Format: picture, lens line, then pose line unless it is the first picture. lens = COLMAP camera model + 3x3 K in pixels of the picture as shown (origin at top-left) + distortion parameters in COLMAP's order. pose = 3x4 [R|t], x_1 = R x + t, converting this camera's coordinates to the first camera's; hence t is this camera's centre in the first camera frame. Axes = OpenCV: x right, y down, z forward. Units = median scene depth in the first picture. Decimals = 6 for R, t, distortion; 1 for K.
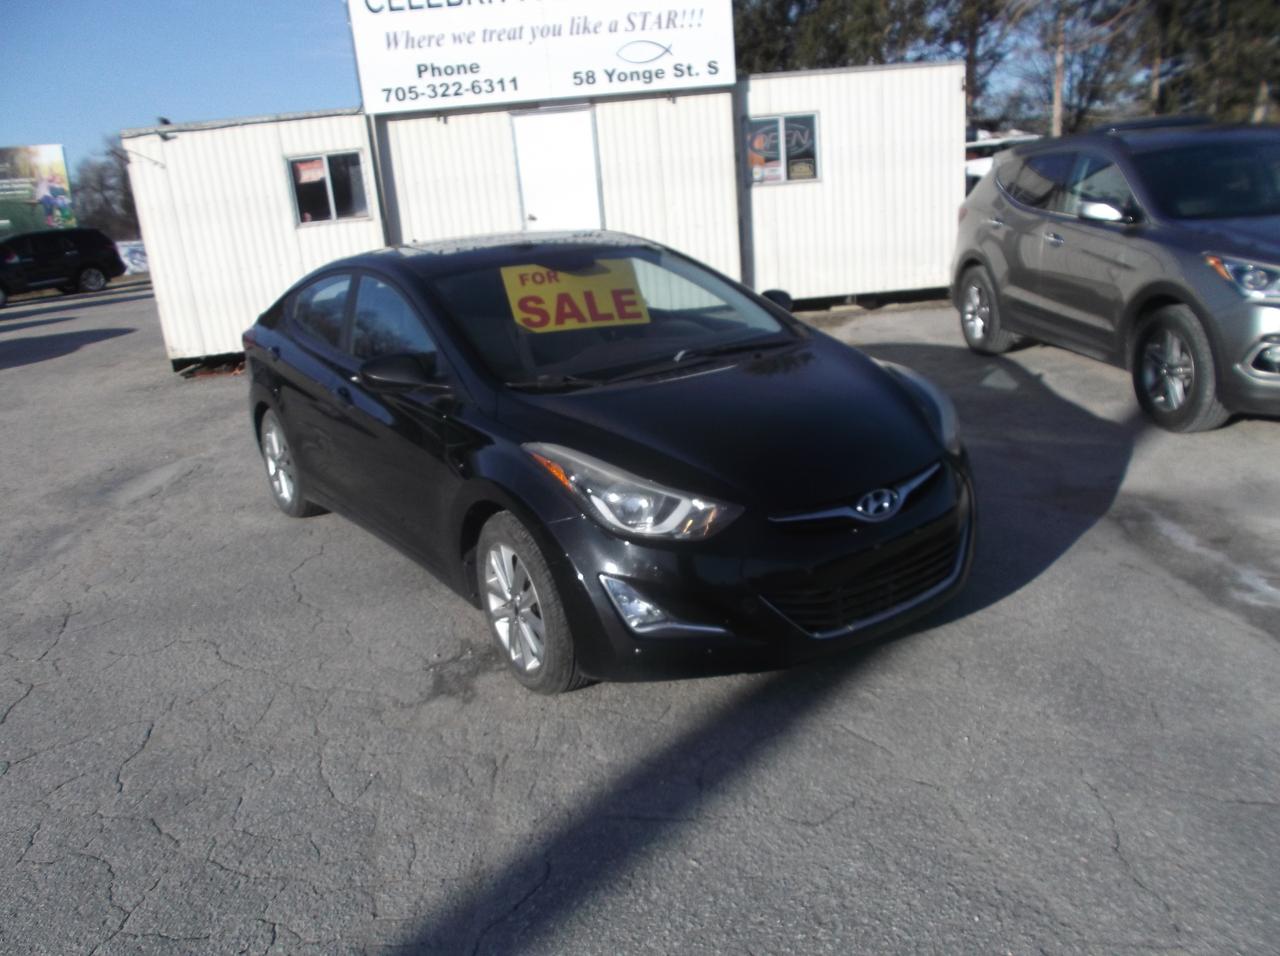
lens RADIAL K [[1037.3, 0, 640.0], [0, 1037.3, 478.0], [0, 0, 1]] dist [-0.033431, 0.003150]
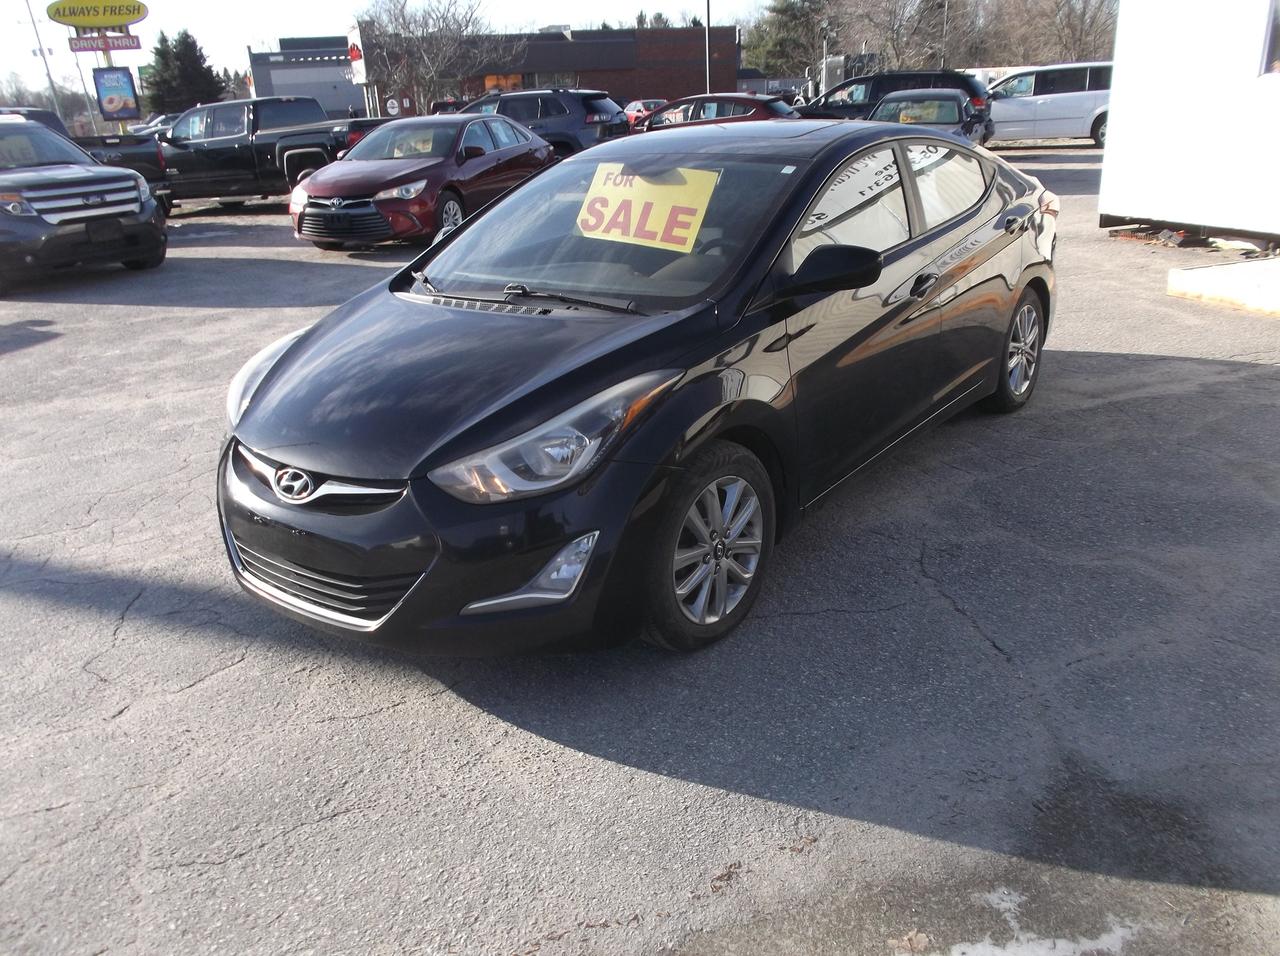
lens RADIAL K [[1051.7, 0, 639.6], [0, 1051.7, 453.1], [0, 0, 1]] dist [-0.007728, 0.005573]
pose [[0.296176, 0.375534, -0.878211, 0.840086], [-0.246001, 0.918436, 0.309771, -0.267141], [0.922910, 0.124294, 0.364401, 0.710241]]
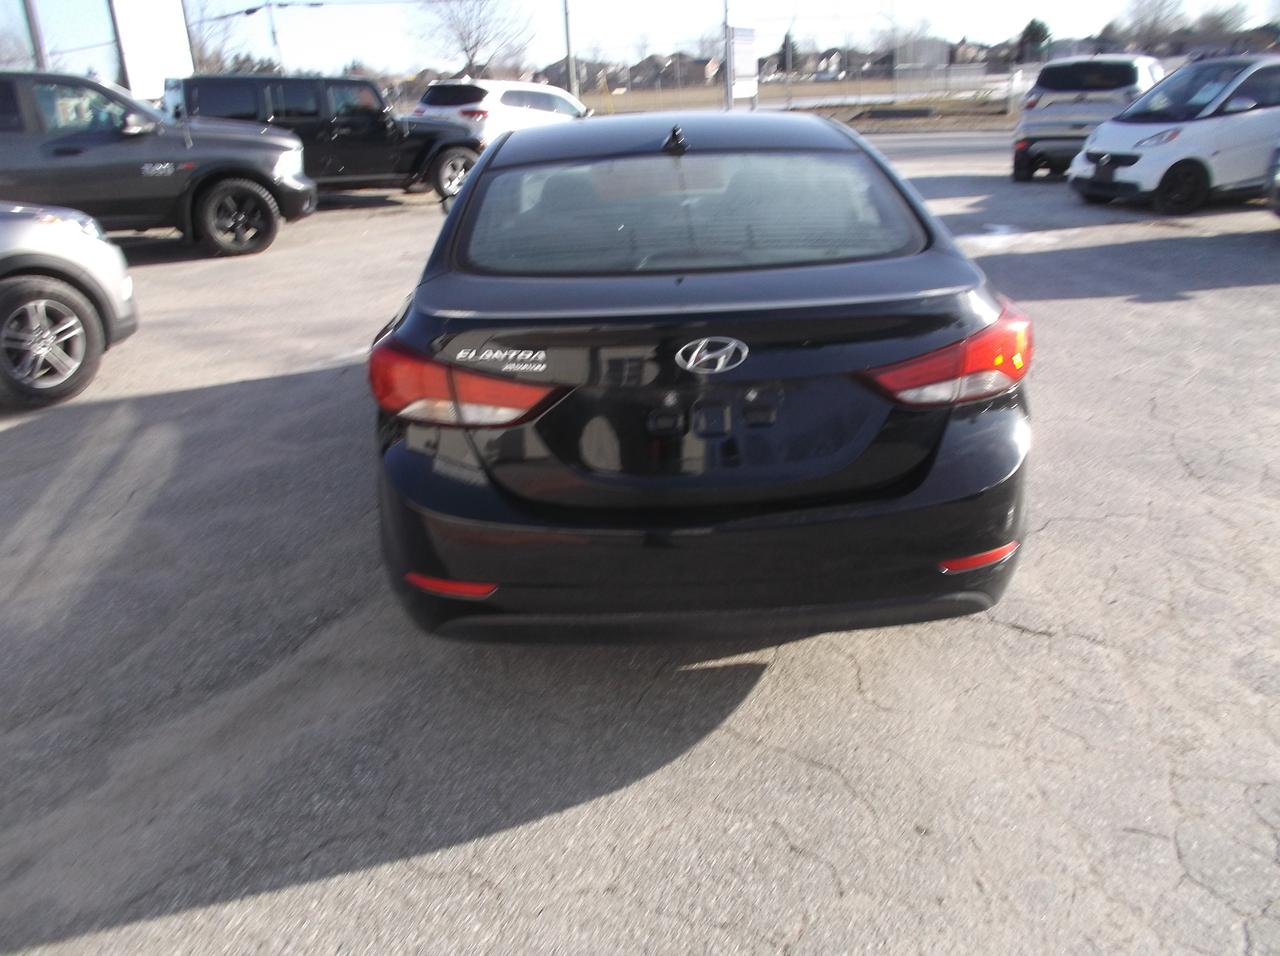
lens RADIAL K [[1051.7, 0, 639.6], [0, 1051.7, 453.1], [0, 0, 1]] dist [-0.007728, 0.005573]
pose [[-0.807667, -0.106883, 0.579871, -0.730357], [0.251352, 0.827195, 0.502563, -0.508237], [-0.533382, 0.551656, -0.641233, 1.941134]]
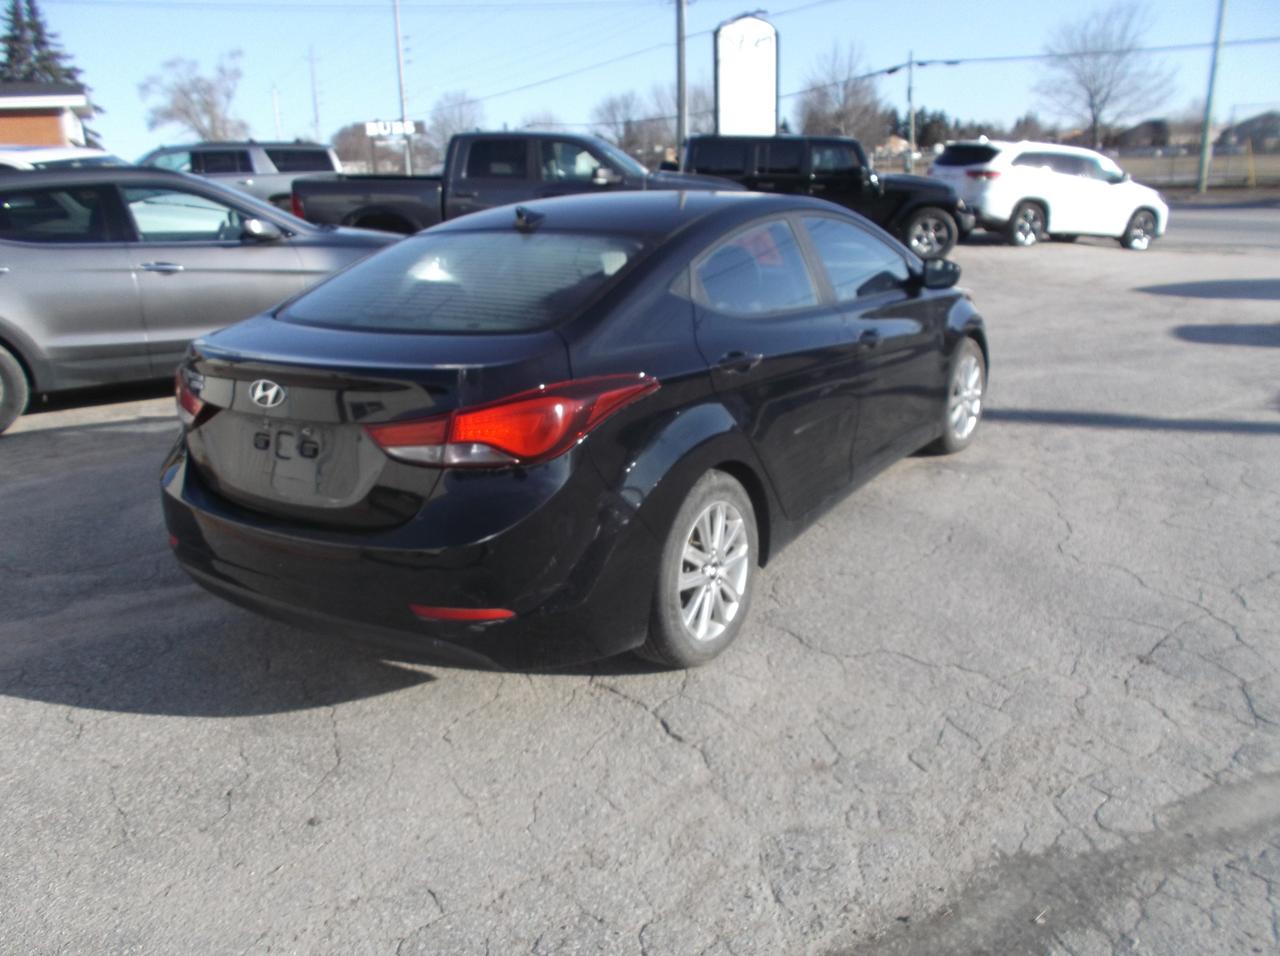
lens RADIAL K [[1029.1, 0, 640.0], [0, 1029.1, 478.0], [0, 0, 1]] dist [-0.019345, -0.001422]
pose [[-0.332368, -0.215447, 0.918212, -1.147578], [0.312786, 0.893283, 0.322818, -0.356486], [-0.889773, 0.394498, -0.229510, 1.499927]]
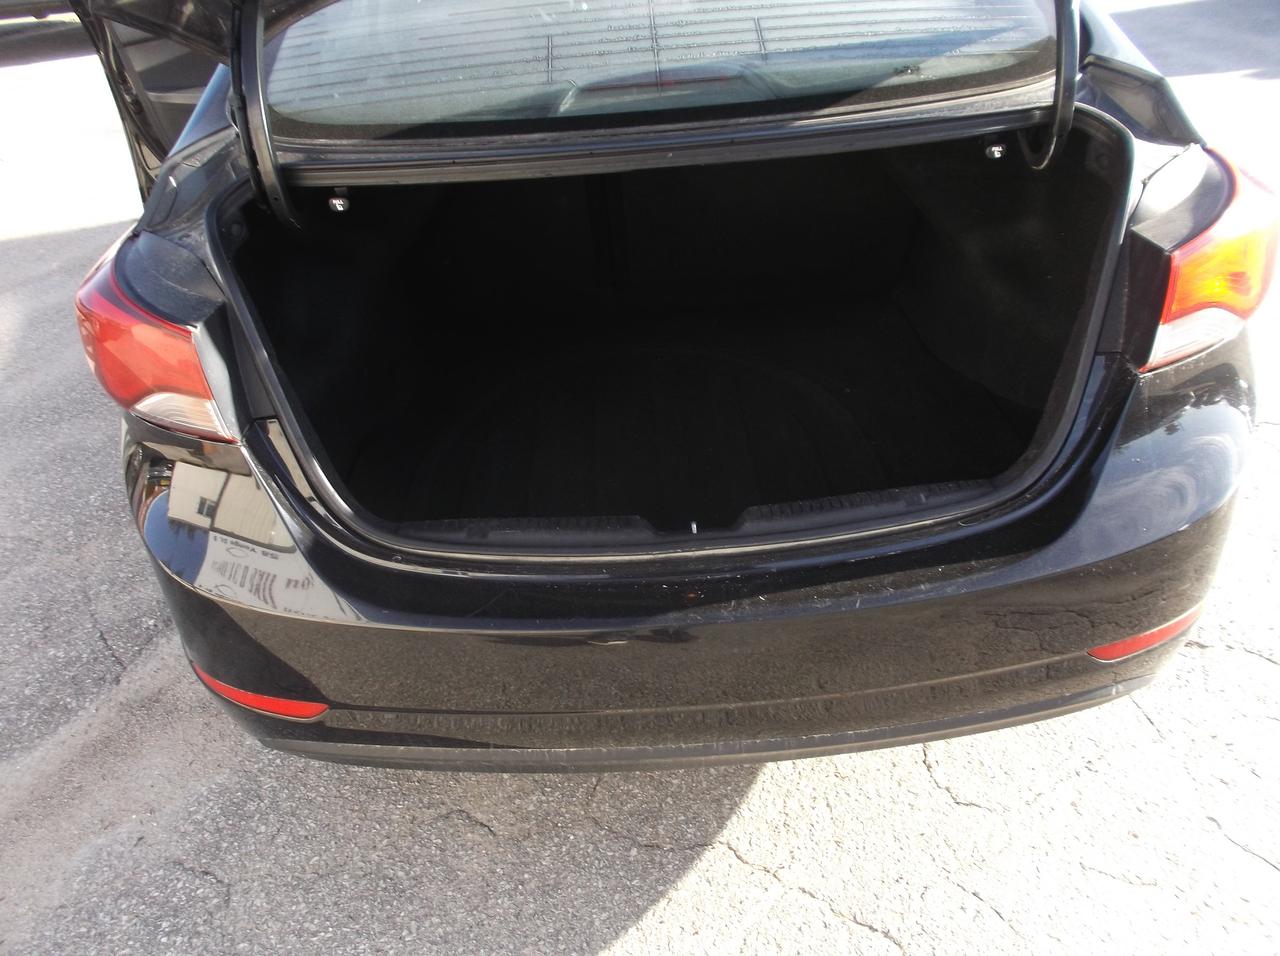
lens RADIAL K [[1029.1, 0, 640.0], [0, 1029.1, 478.0], [0, 0, 1]] dist [-0.019345, -0.001422]
pose [[-0.803023, -0.224210, 0.552163, -0.585666], [0.278115, 0.678457, 0.679962, -0.423040], [-0.527073, 0.699589, -0.482461, 1.707164]]
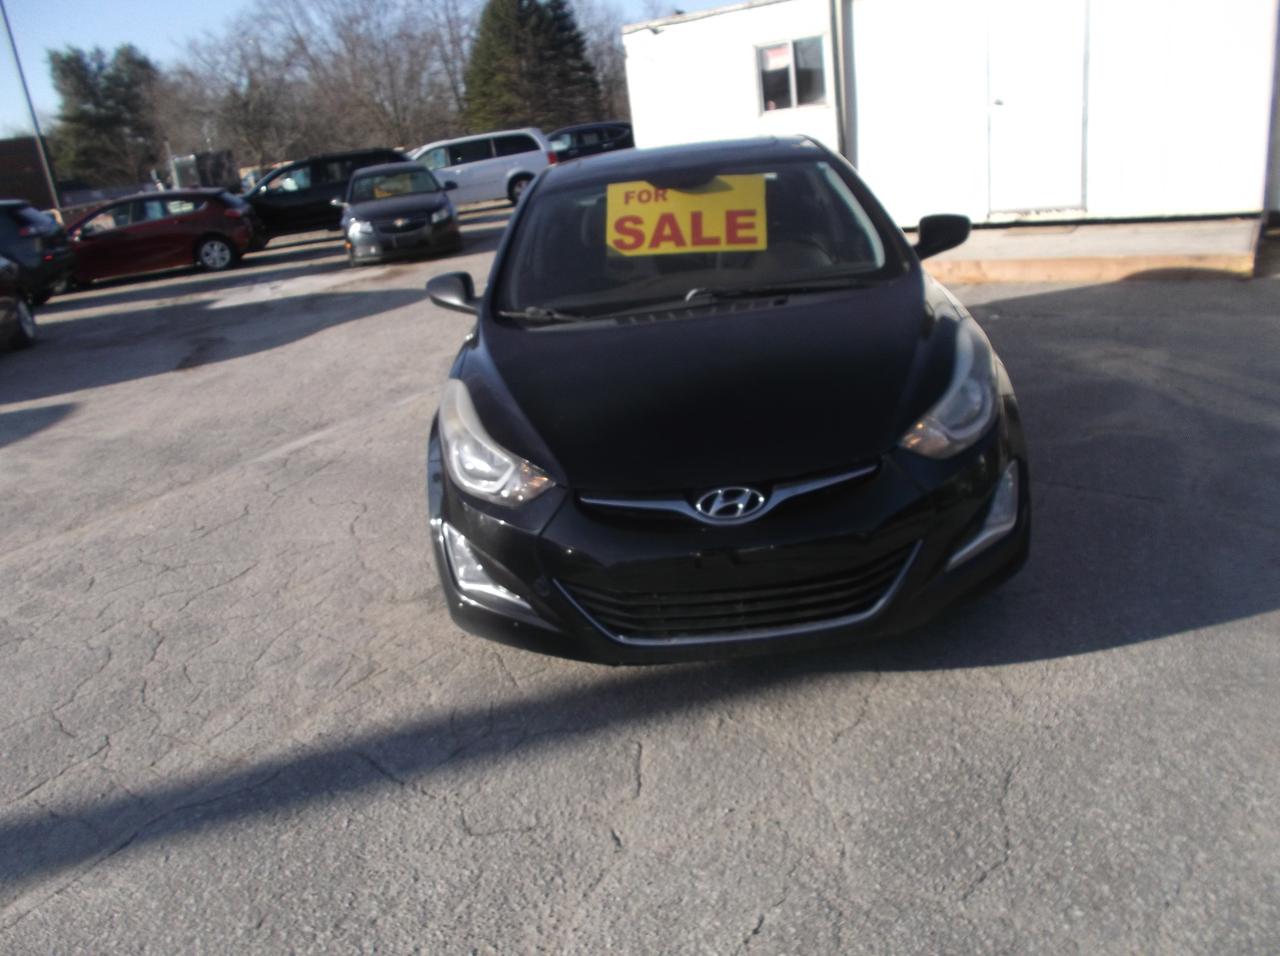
lens RADIAL K [[1029.1, 0, 640.0], [0, 1029.1, 478.0], [0, 0, 1]] dist [-0.019345, -0.001422]
pose [[0.804147, 0.178508, -0.566994, 0.477315], [-0.110440, 0.982103, 0.152565, -0.084611], [0.584081, -0.060066, 0.809470, 0.230177]]
